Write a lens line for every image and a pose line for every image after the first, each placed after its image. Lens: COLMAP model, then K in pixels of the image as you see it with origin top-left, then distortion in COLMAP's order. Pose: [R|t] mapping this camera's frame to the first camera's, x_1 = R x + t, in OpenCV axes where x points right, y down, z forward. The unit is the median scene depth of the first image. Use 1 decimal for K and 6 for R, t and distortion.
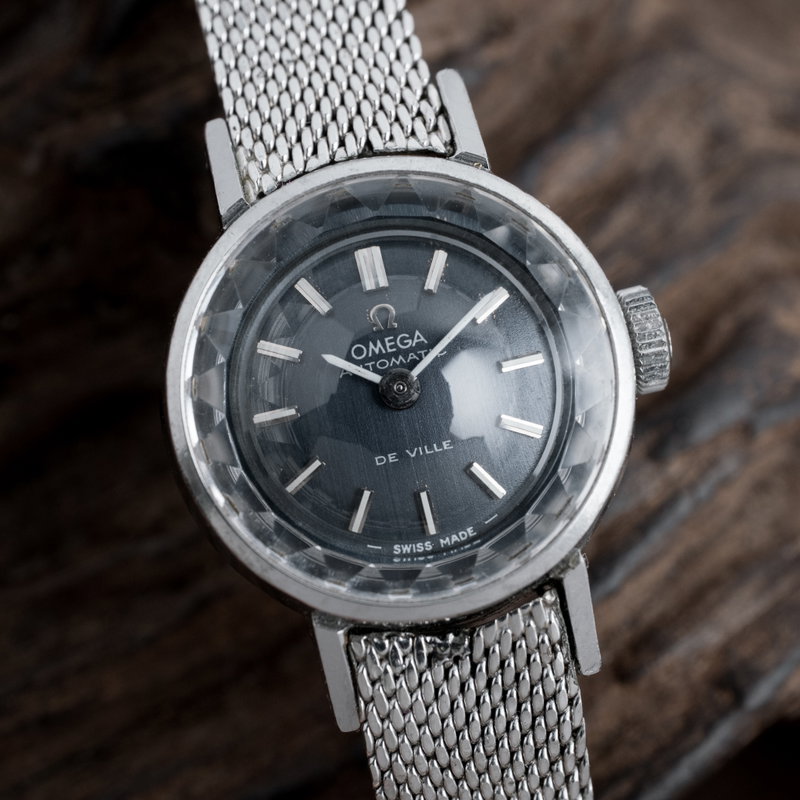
lens RADIAL K [[1394.1, 0, 393.9], [0, 1394.1, 401.0], [0, 0, 1]] dist [0.078645, 0.000000]
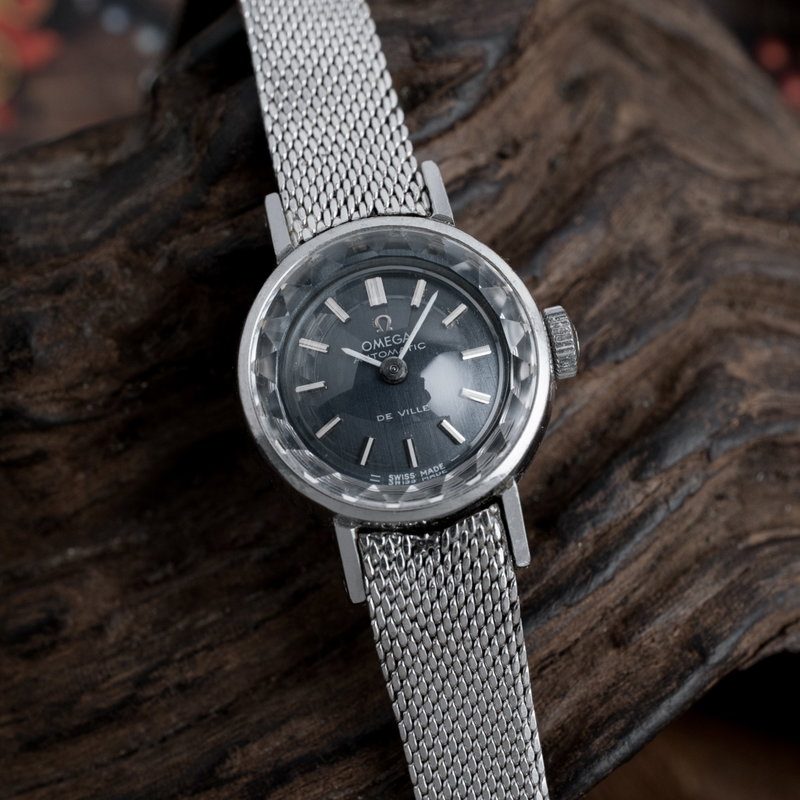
lens RADIAL K [[1394.1, 0, 399.4], [0, 1394.1, 399.2], [0, 0, 1]] dist [0.078645, 0.000000]
pose [[0.999508, 0.003219, -0.031193, 0.056540], [-0.005718, 0.996748, -0.080373, 0.140946], [0.030832, 0.080512, 0.996277, -0.480689]]
